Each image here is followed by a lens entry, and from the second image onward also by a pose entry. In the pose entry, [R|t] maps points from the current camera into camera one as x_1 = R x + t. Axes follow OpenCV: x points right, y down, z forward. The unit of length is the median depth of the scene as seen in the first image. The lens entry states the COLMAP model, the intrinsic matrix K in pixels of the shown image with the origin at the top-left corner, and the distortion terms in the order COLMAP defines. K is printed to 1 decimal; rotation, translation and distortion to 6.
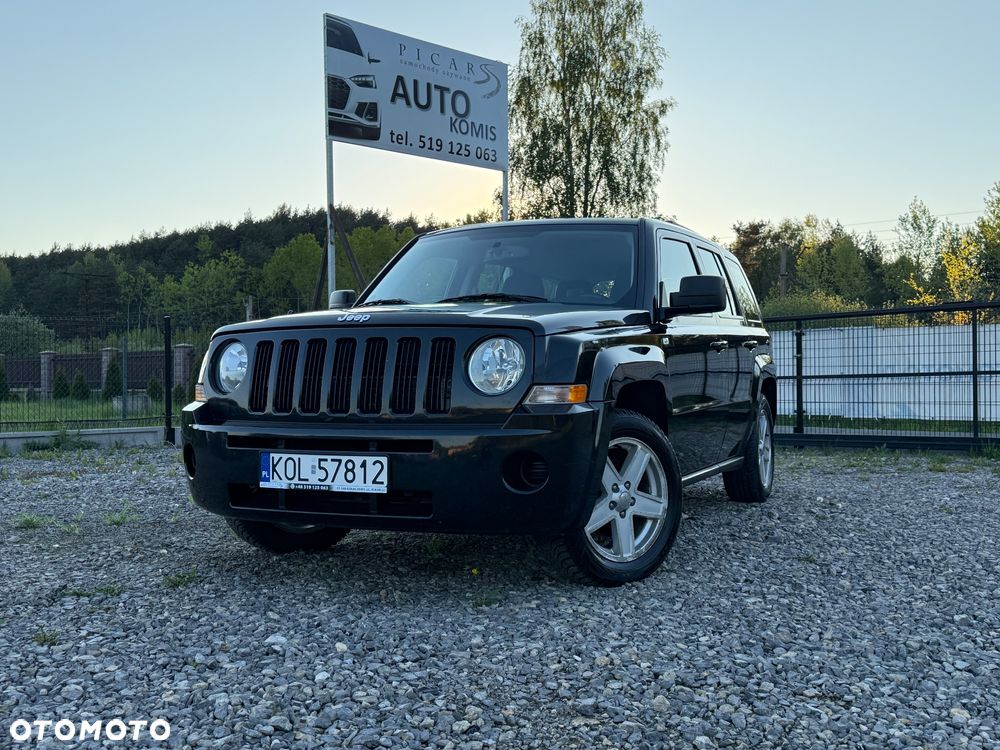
lens RADIAL K [[1045.8, 0, 474.8], [0, 1045.8, 389.1], [0, 0, 1]] dist [0.041938, 0.000000]
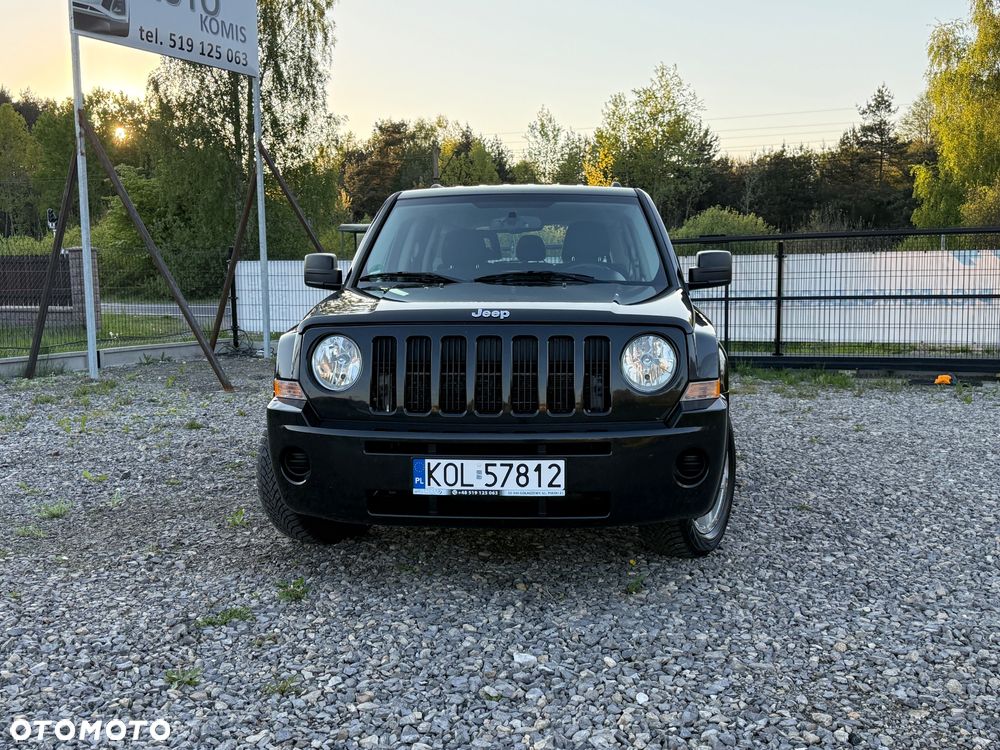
lens RADIAL K [[1063.5, 0, 492.2], [0, 1063.5, 380.6], [0, 0, 1]] dist [0.081429, 0.000000]
pose [[0.932863, -0.037280, 0.358297, -0.147611], [0.005333, 0.995951, 0.089743, -0.029797], [-0.360192, -0.081807, 0.929284, 0.023169]]
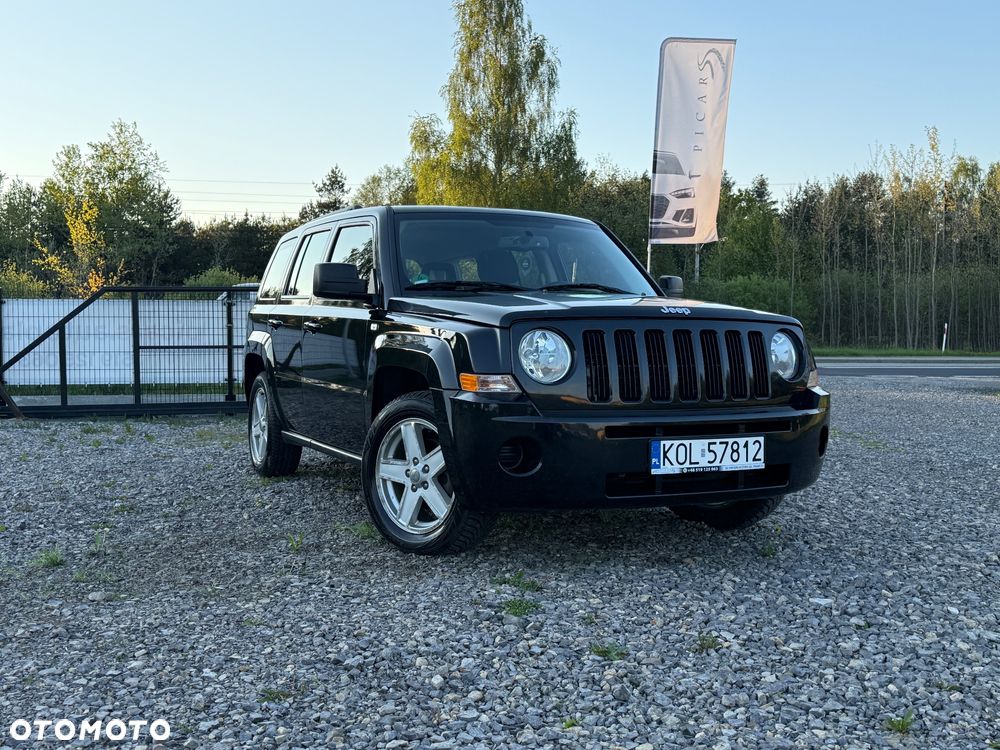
lens RADIAL K [[1063.5, 0, 503.3], [0, 1063.5, 379.7], [0, 0, 1]] dist [0.081429, 0.000000]
pose [[0.629605, -0.021191, 0.776626, -0.337500], [-0.000588, 0.999615, 0.027752, -0.008583], [-0.776915, -0.017930, 0.629350, 0.139997]]
